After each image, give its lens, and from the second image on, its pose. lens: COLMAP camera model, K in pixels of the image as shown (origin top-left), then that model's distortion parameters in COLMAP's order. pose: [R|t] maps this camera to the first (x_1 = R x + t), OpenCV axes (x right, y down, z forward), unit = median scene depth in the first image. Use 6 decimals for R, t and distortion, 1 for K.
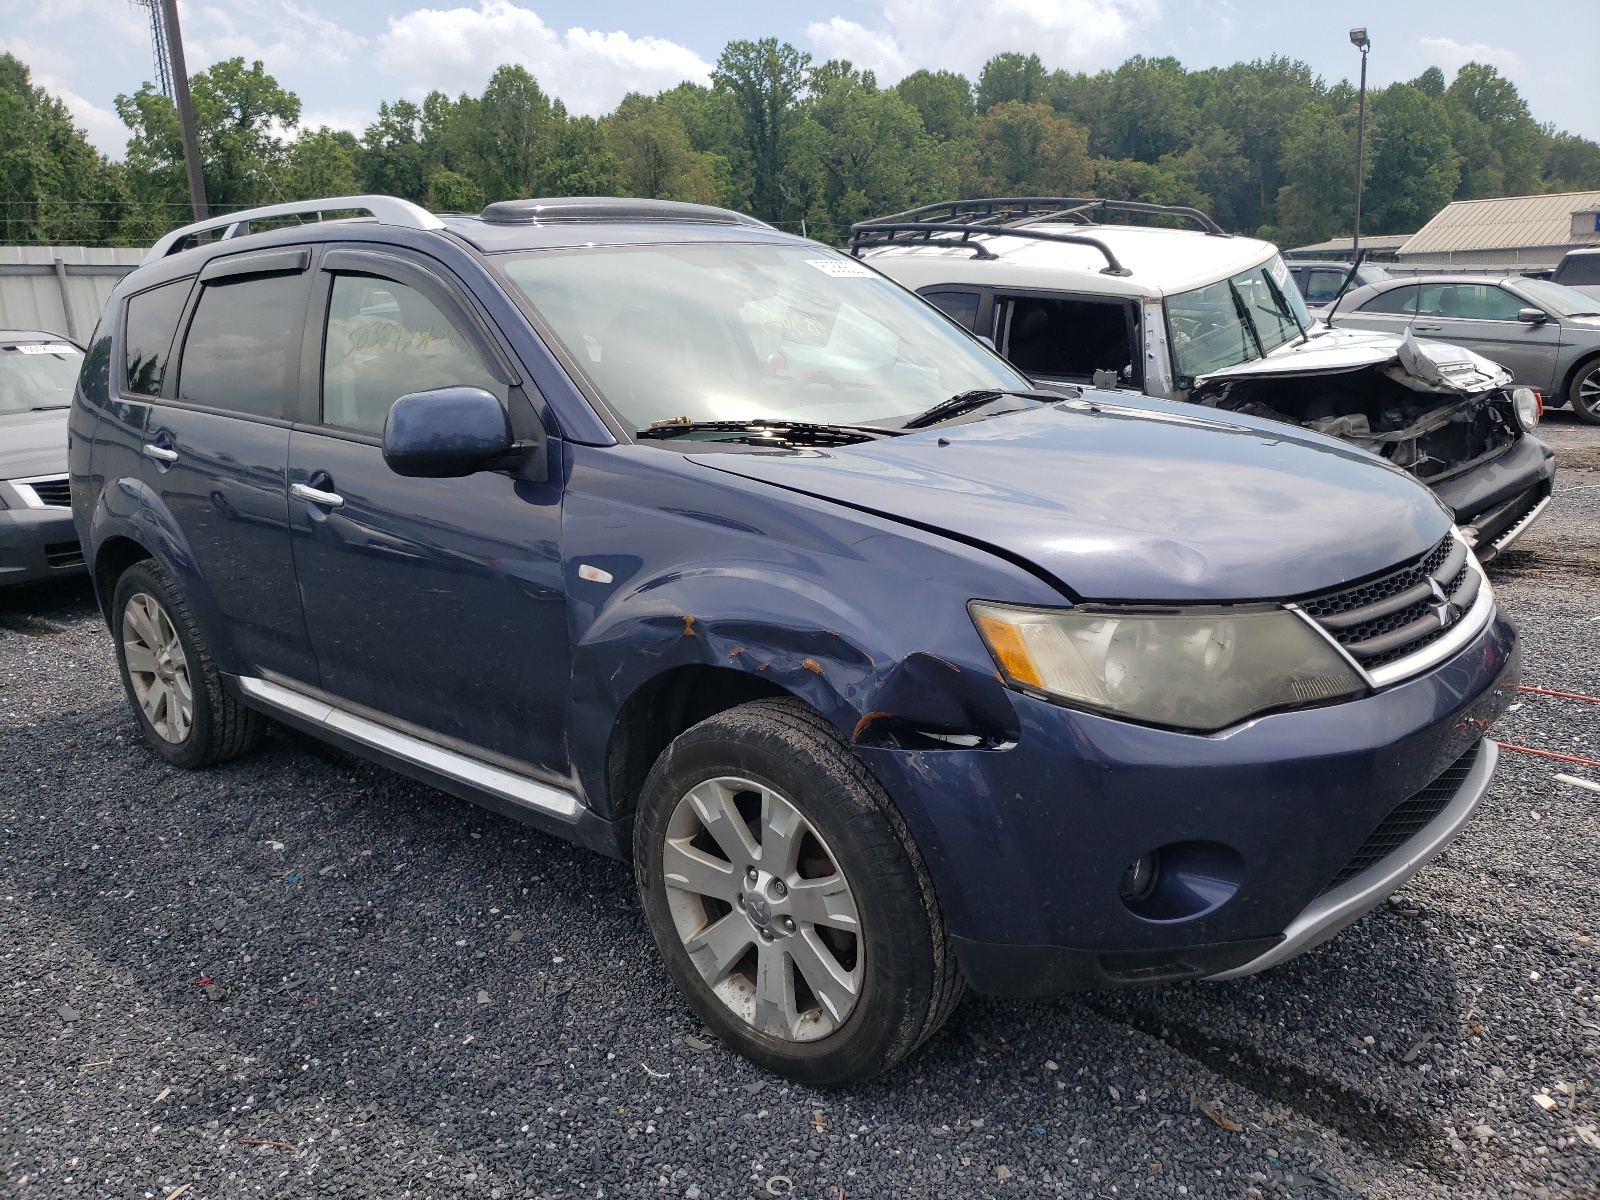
lens RADIAL K [[1199.4, 0, 800.0], [0, 1199.4, 636.1], [0, 0, 1]] dist [0.005657, 0.013192]
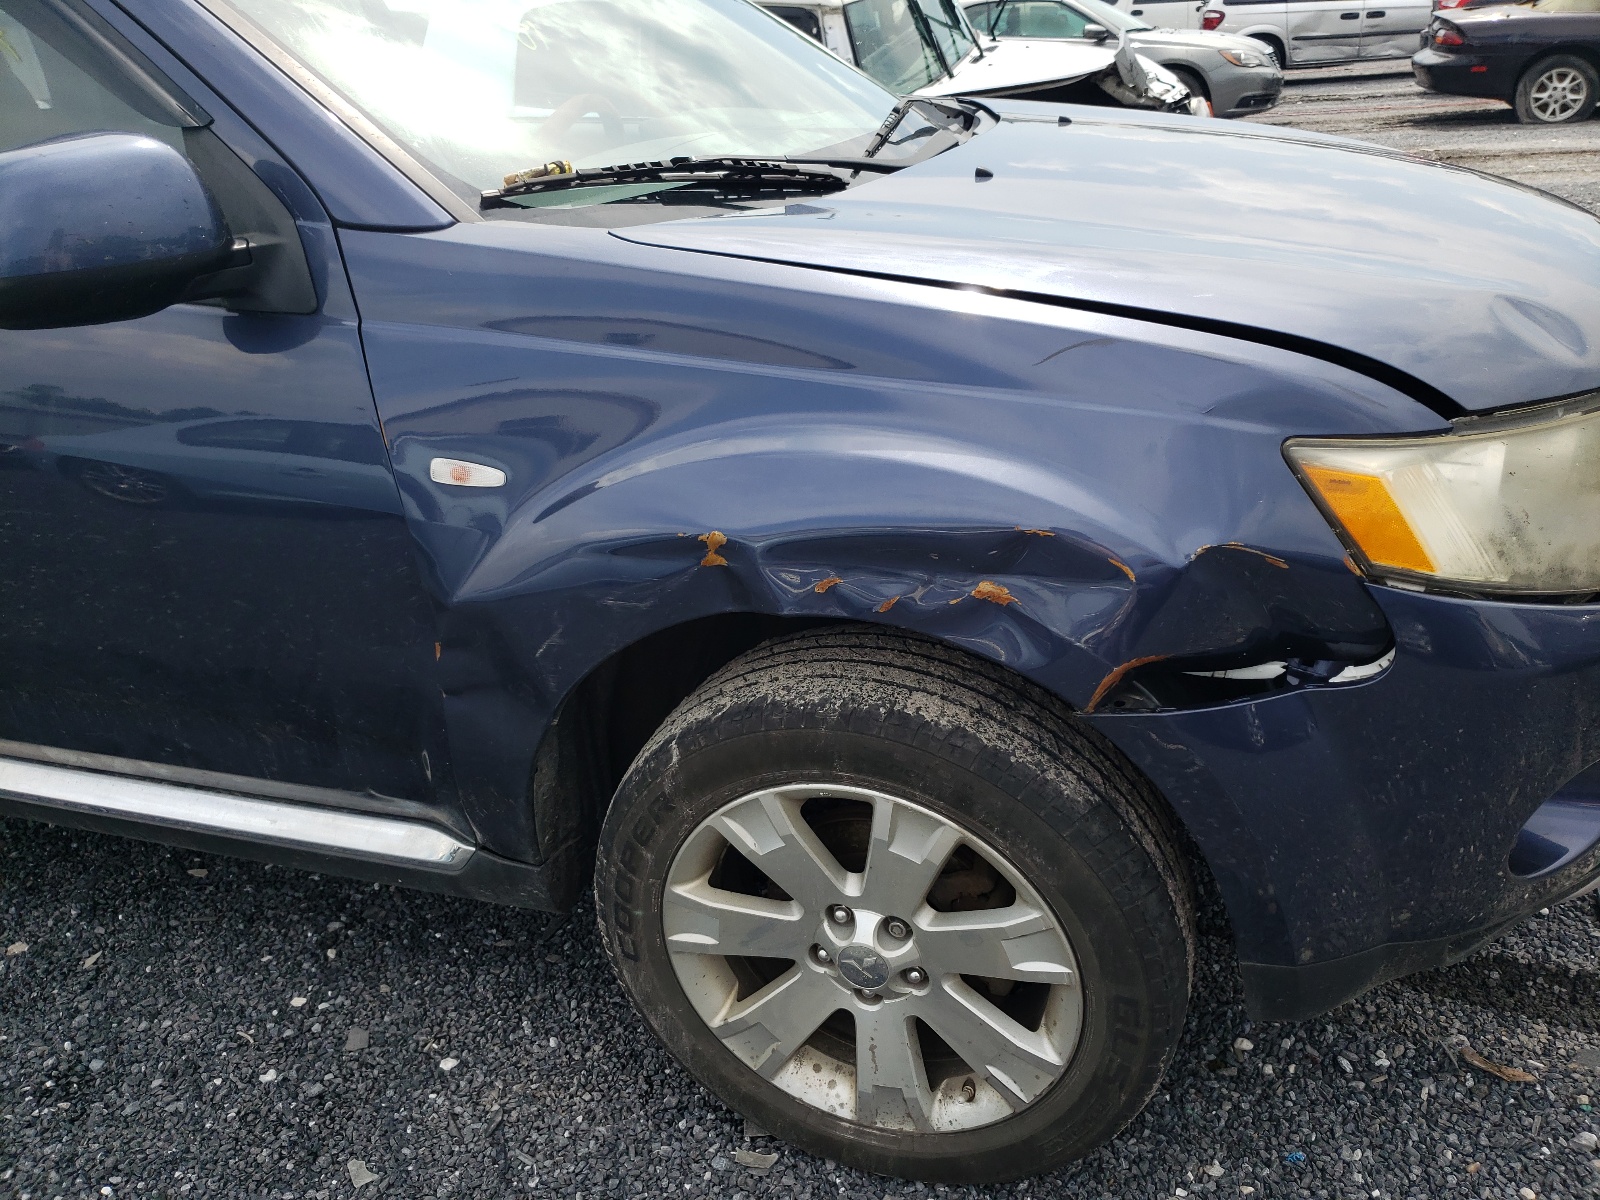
lens RADIAL K [[1199.4, 0, 800.0], [0, 1199.4, 636.1], [0, 0, 1]] dist [0.005657, 0.013192]
pose [[0.925323, -0.197801, 0.323500, -0.225593], [0.136399, 0.969683, 0.202756, -0.071235], [-0.353798, -0.143490, 0.924250, 0.434692]]
